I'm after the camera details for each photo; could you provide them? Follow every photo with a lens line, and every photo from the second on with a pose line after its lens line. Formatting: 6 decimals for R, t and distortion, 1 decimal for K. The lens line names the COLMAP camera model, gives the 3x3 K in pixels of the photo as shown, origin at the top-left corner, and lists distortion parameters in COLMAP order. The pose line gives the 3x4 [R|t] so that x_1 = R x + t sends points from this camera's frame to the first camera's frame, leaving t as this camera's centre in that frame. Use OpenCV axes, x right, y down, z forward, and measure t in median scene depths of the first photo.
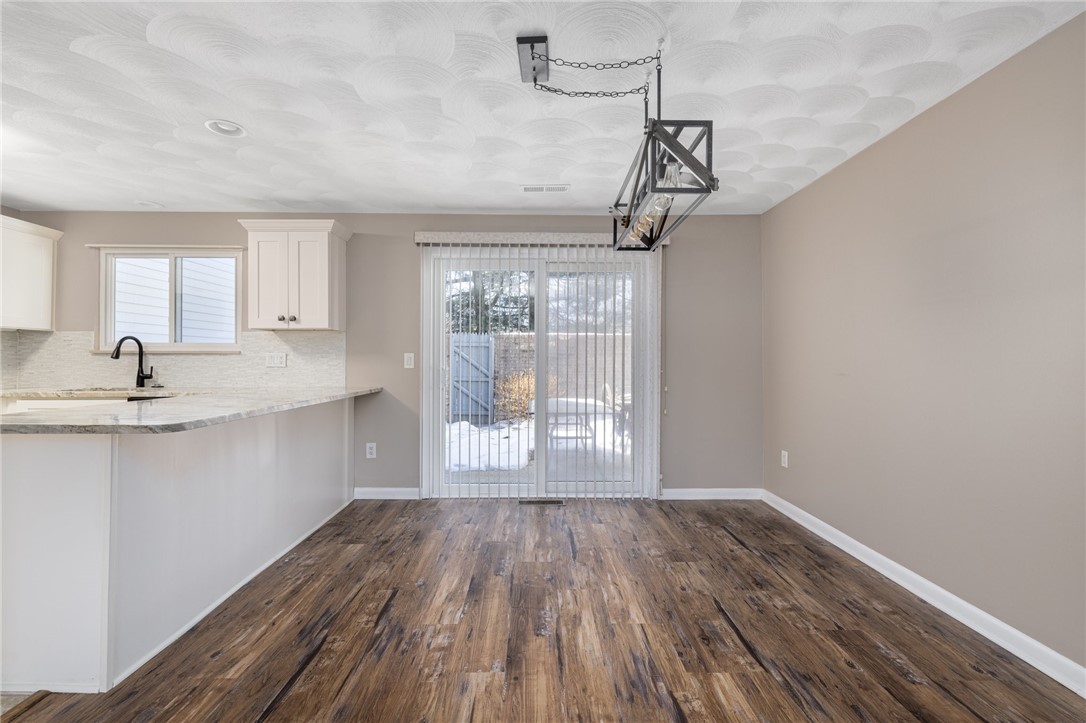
lens RADIAL K [[454.3, 0, 538.8], [0, 454.3, 354.7], [0, 0, 1]] dist [-0.003305, 0.000031]
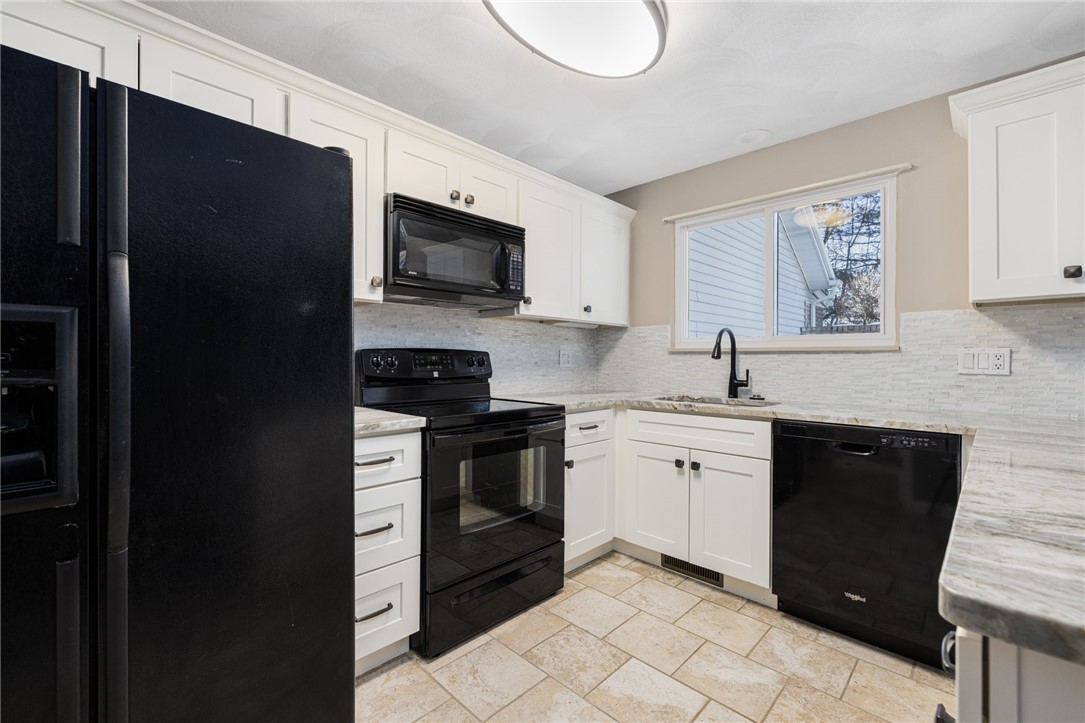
lens RADIAL K [[458.8, 0, 535.5], [0, 458.8, 358.2], [0, 0, 1]] dist [0.000986, 0.000161]
pose [[0.697912, 0.000526, -0.716183, -0.741352], [0.004074, 0.999981, 0.004704, 0.004162], [0.716172, -0.006201, 0.697896, 0.335883]]
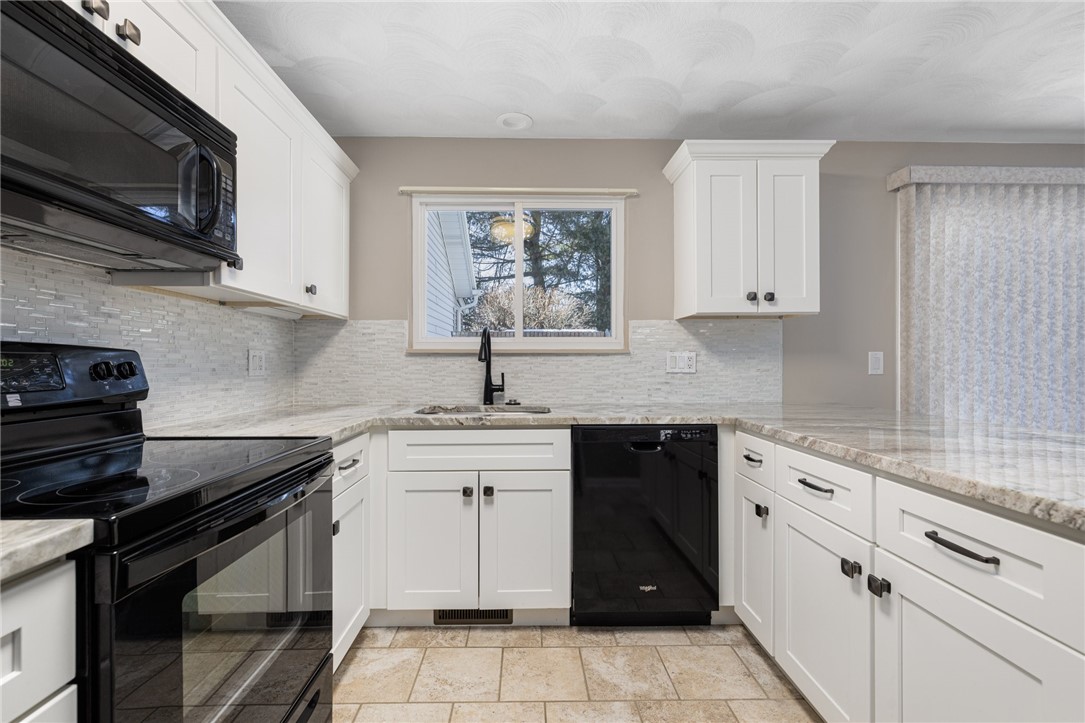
lens RADIAL K [[466.9, 0, 534.1], [0, 466.9, 362.0], [0, 0, 1]] dist [-0.001334, 0.000089]
pose [[0.999993, -0.003517, -0.000808, -1.050457], [0.003525, 0.999938, 0.010547, 0.003824], [0.000771, -0.010549, 0.999944, 0.419958]]
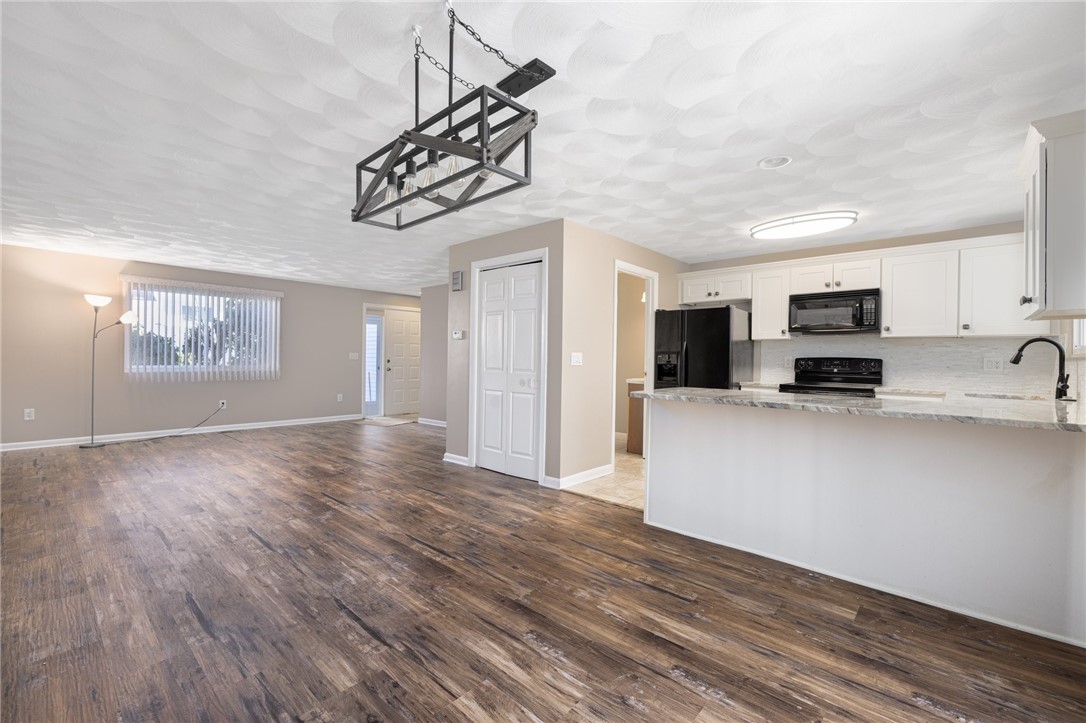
lens RADIAL K [[465.9, 0, 534.9], [0, 465.9, 358.5], [0, 0, 1]] dist [-0.000507, 0.000105]
pose [[-0.684564, -0.012636, -0.728844, 0.500050], [-0.009406, 0.999920, -0.008502, 0.018242], [0.728892, 0.001036, -0.684627, 1.142147]]
